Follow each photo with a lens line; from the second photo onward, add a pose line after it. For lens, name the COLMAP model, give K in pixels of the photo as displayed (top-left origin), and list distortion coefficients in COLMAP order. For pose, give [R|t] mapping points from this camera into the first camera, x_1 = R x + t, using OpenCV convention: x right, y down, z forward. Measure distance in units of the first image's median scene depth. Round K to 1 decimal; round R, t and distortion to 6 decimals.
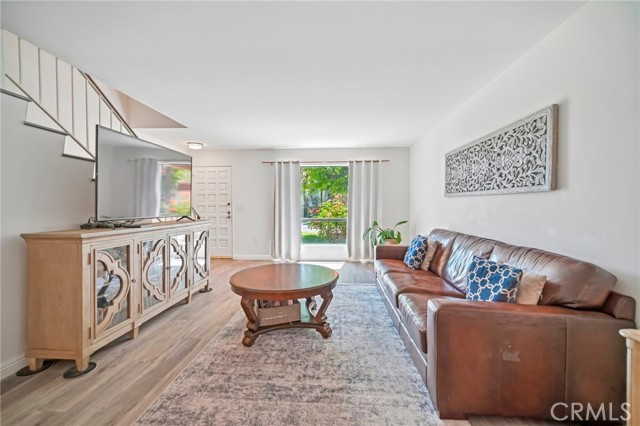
lens RADIAL K [[241.7, 0, 318.7], [0, 241.7, 211.6], [0, 0, 1]] dist [0.001661, 0.000914]
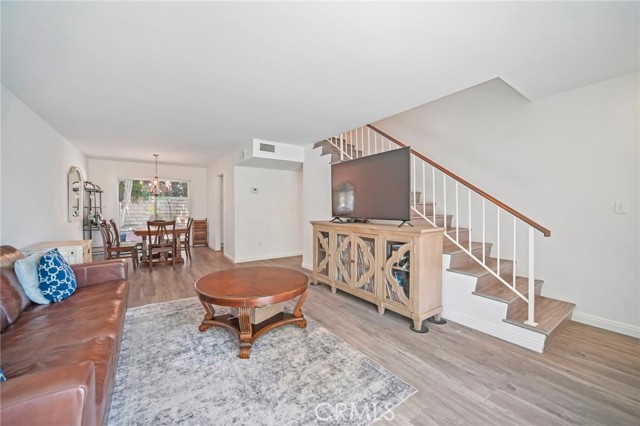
lens RADIAL K [[241.7, 0, 316.0], [0, 241.7, 207.5], [0, 0, 1]] dist [0.001661, 0.000914]
pose [[-0.765778, 0.003927, -0.643093, 0.306503], [-0.006544, 0.999882, 0.013898, -0.050631], [0.643071, 0.014852, -0.765662, 1.907526]]
